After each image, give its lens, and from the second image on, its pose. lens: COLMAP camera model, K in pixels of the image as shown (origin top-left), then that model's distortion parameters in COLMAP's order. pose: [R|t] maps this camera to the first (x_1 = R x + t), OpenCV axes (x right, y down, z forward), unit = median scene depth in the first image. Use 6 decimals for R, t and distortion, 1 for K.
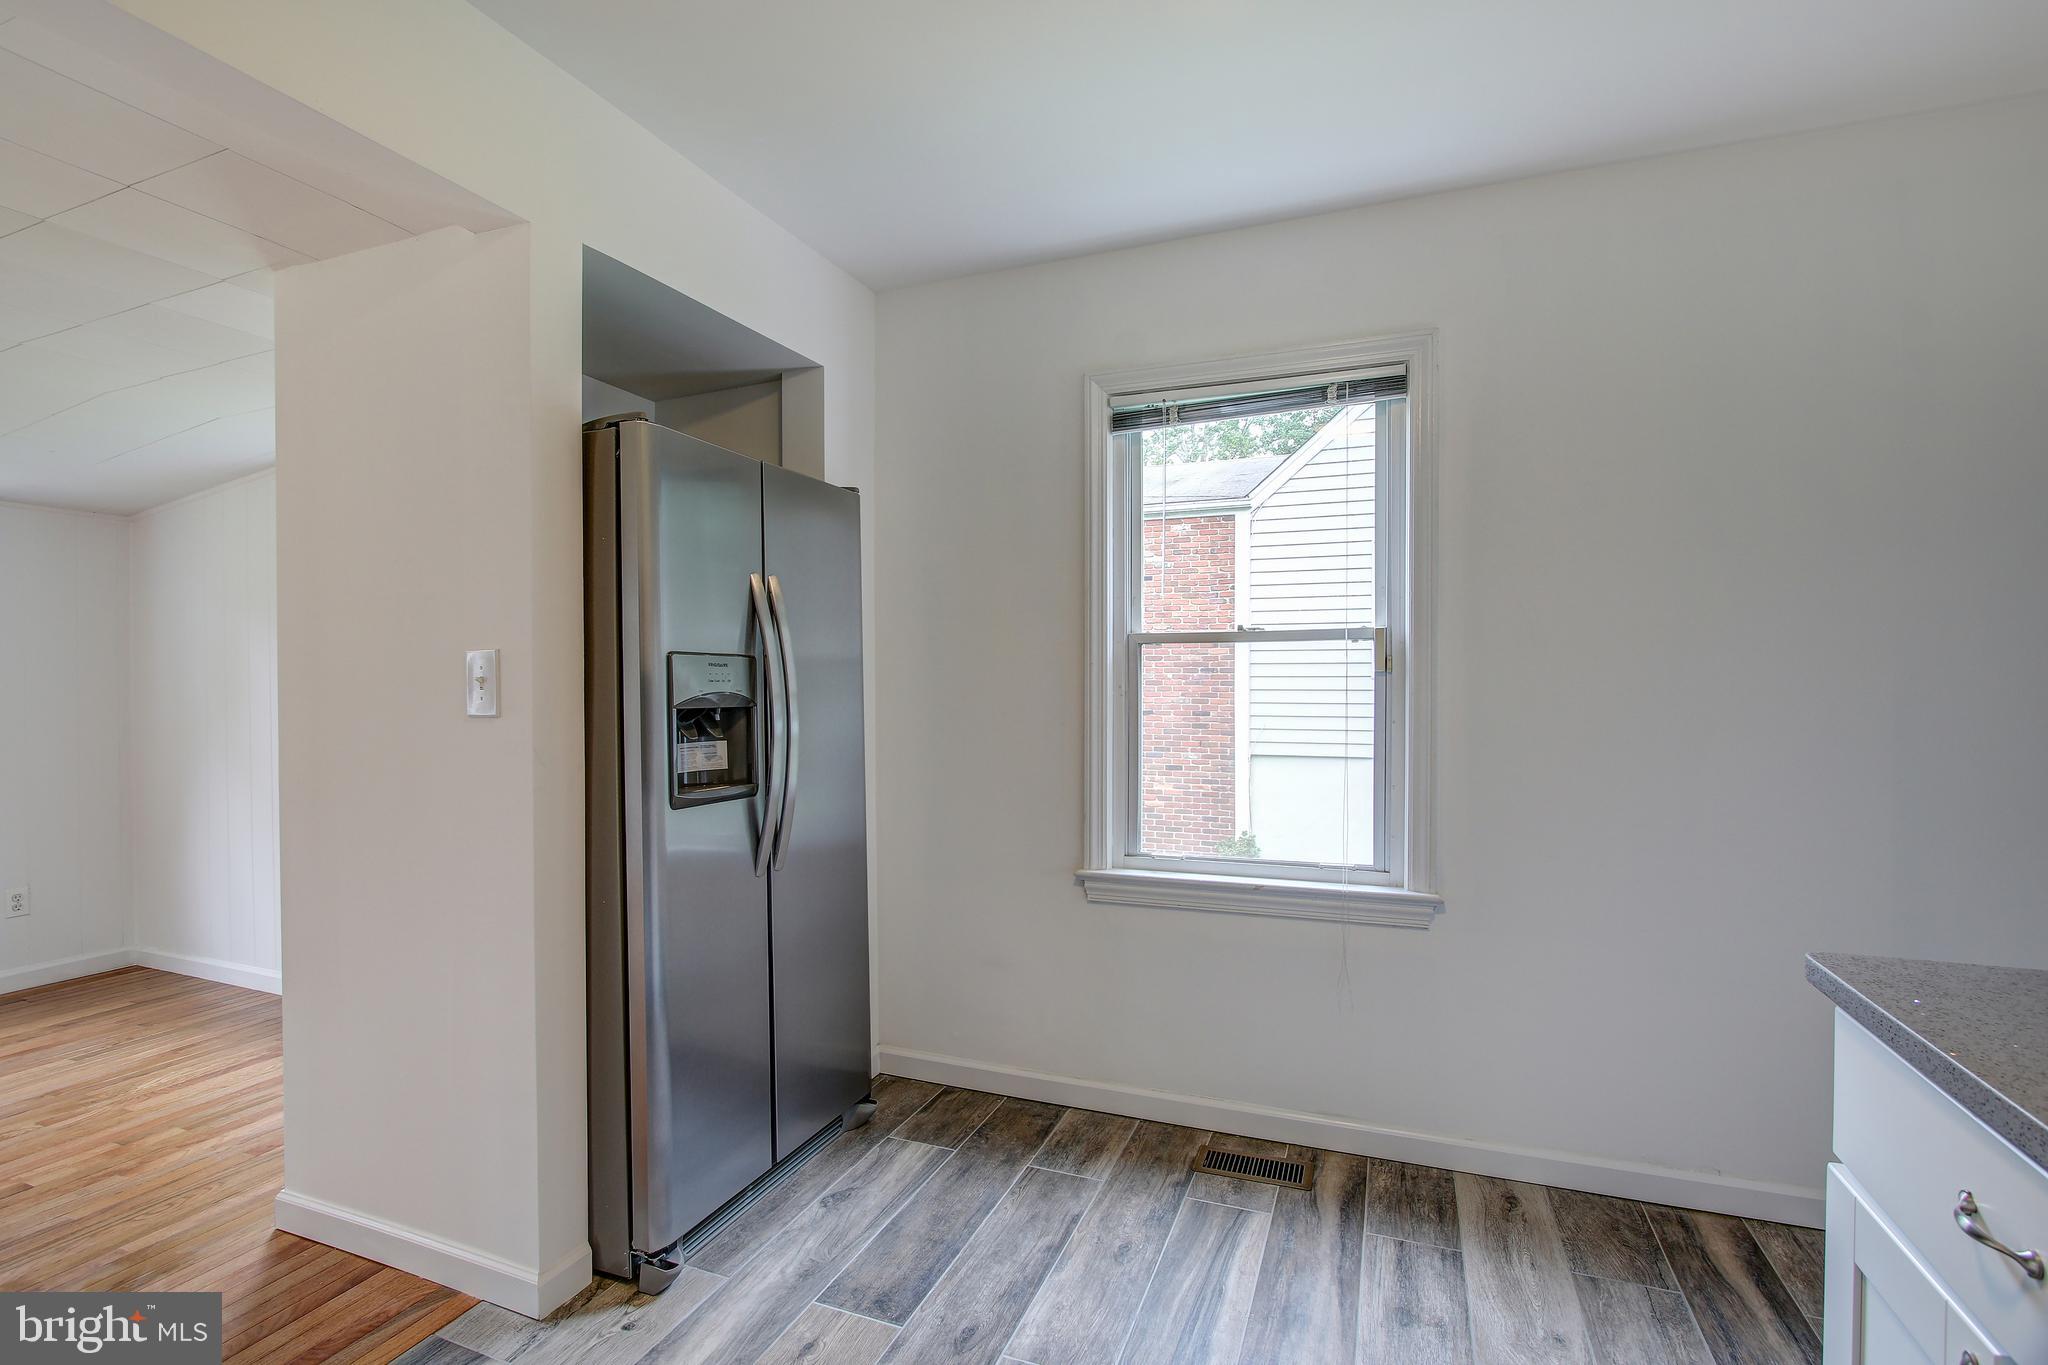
lens RADIAL K [[960.4, 0, 1018.6], [0, 960.4, 684.1], [0, 0, 1]] dist [-0.016505, 0.002686]
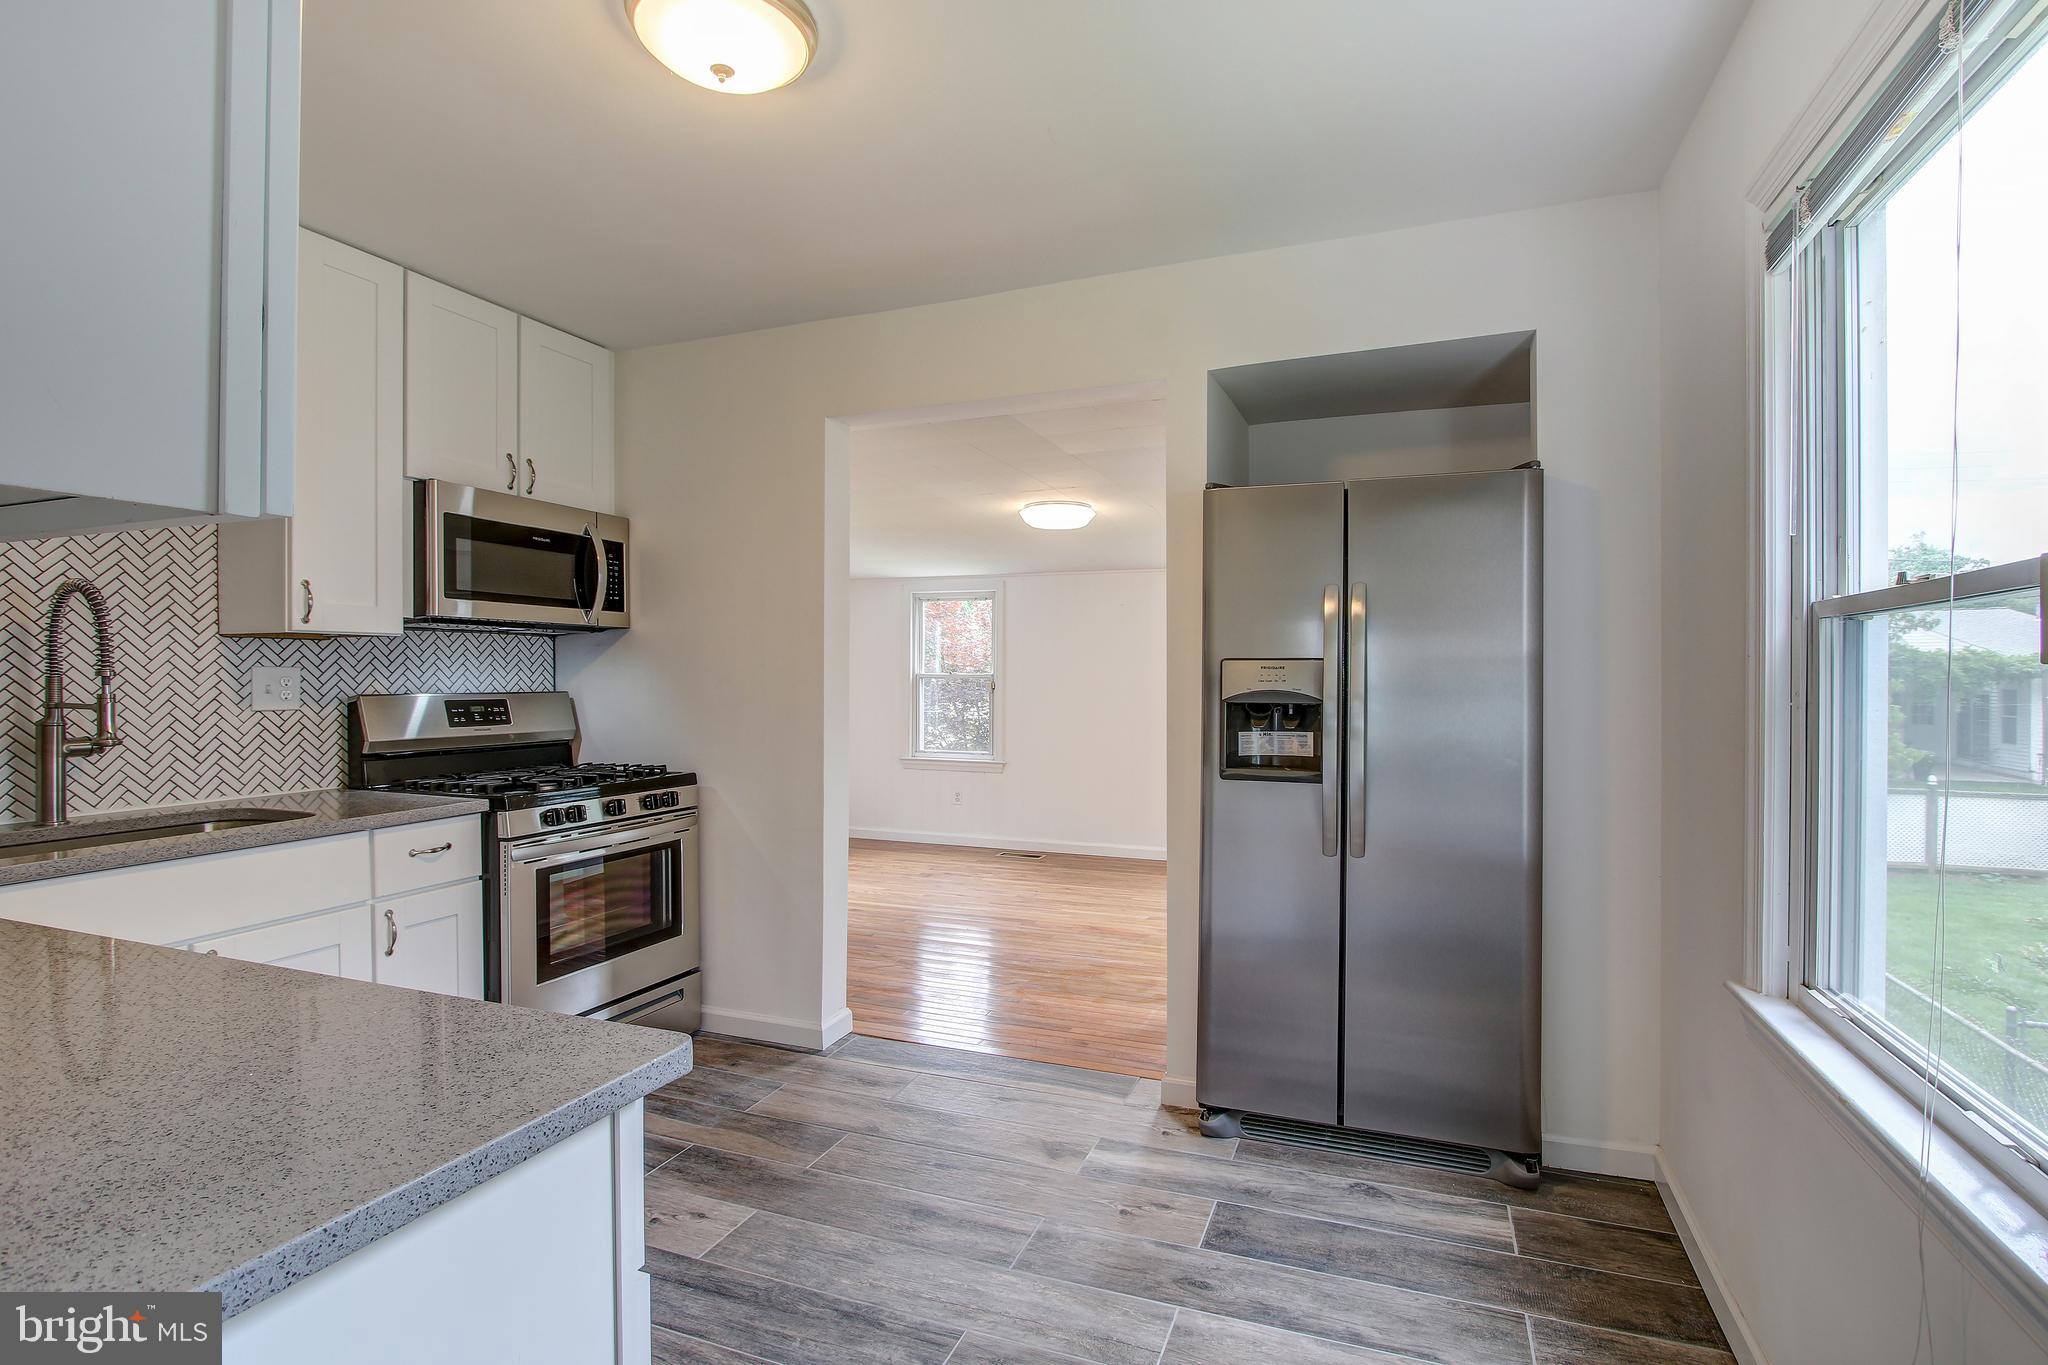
lens RADIAL K [[960.4, 0, 1059.4], [0, 960.4, 676.1], [0, 0, 1]] dist [-0.016505, 0.002686]
pose [[0.011701, -0.002188, -0.999929, 0.859756], [-0.001904, 0.999996, -0.002211, -0.006463], [0.999930, 0.001930, 0.011697, 0.688616]]
